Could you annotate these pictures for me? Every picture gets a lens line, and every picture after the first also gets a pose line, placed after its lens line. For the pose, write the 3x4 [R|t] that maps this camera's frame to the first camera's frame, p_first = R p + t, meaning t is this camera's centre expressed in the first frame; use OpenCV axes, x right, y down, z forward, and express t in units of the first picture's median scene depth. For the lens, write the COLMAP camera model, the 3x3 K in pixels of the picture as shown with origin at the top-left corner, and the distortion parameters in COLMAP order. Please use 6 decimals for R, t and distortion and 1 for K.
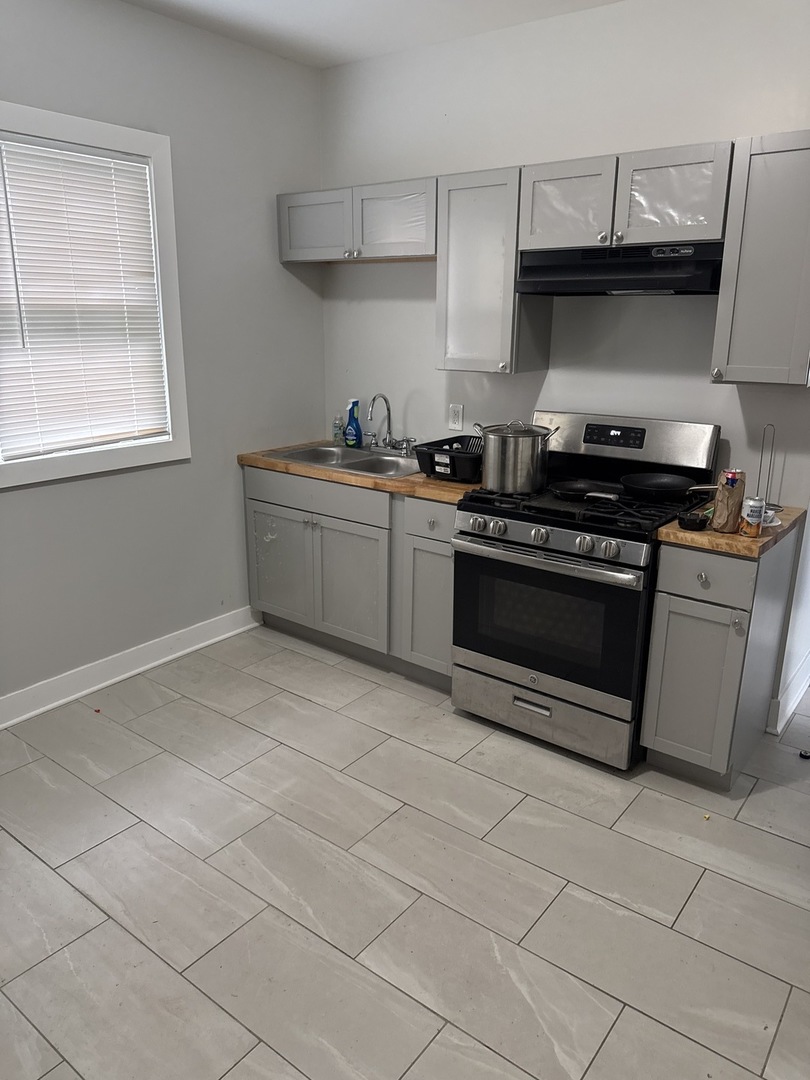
lens RADIAL K [[777.8, 0, 430.4], [0, 777.8, 539.4], [0, 0, 1]] dist [0.029092, 0.000394]
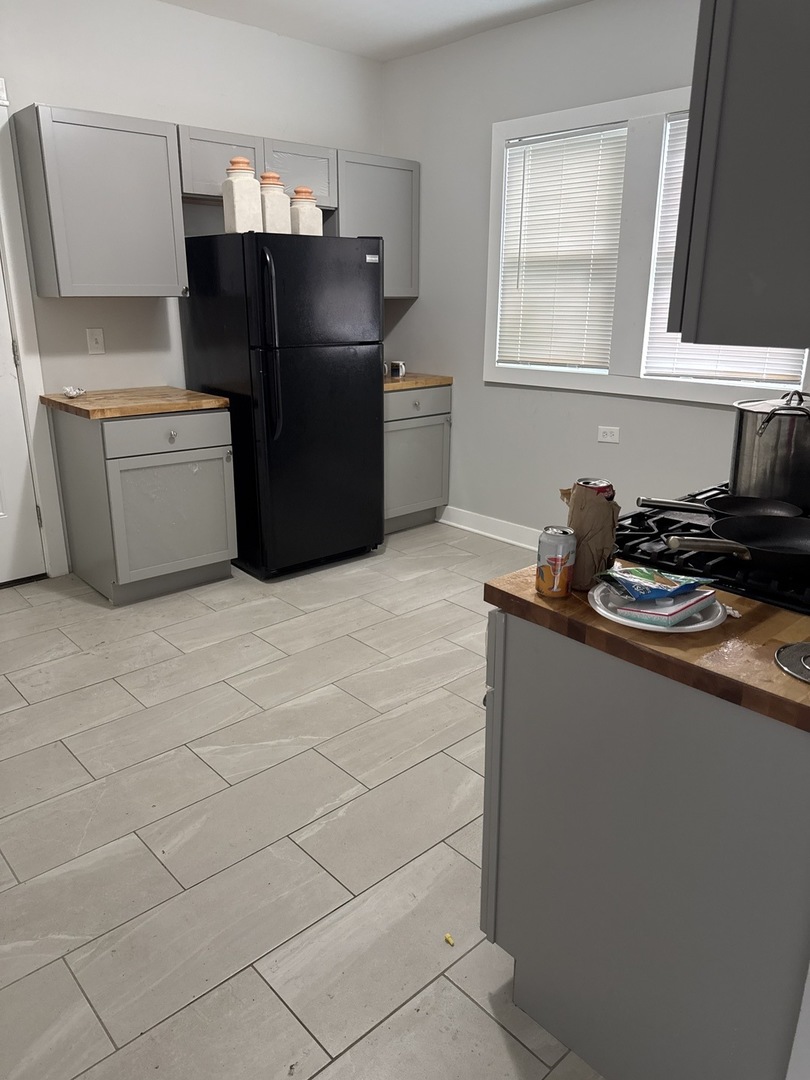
lens RADIAL K [[761.1, 0, 408.1], [0, 761.1, 536.3], [0, 0, 1]] dist [0.108450, -0.169466]
pose [[-0.185889, 0.287595, -0.939540, 1.086341], [-0.280535, 0.900869, 0.331262, -0.229109], [0.941672, 0.325152, -0.086782, 1.084934]]
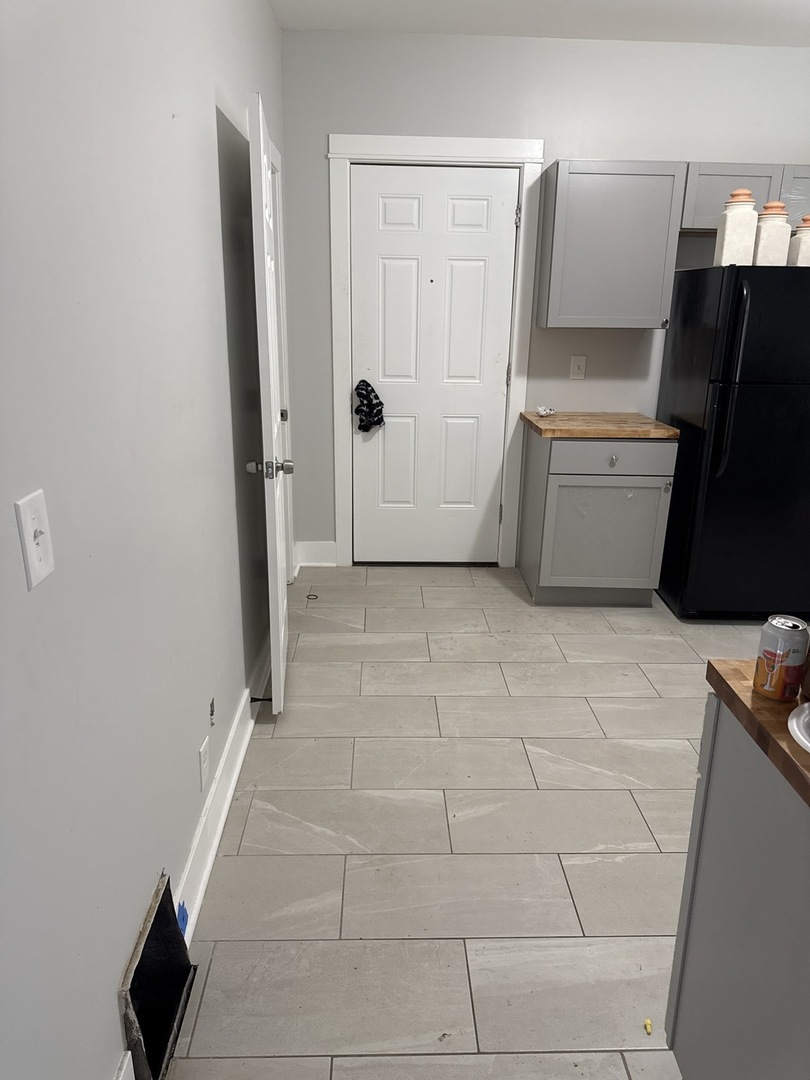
lens RADIAL K [[761.1, 0, 408.1], [0, 761.1, 536.3], [0, 0, 1]] dist [0.108450, -0.169466]
pose [[-0.783805, 0.156716, -0.600908, 1.001046], [-0.195573, 0.856104, 0.478370, -0.322240], [0.589408, 0.492469, -0.640369, 1.308257]]
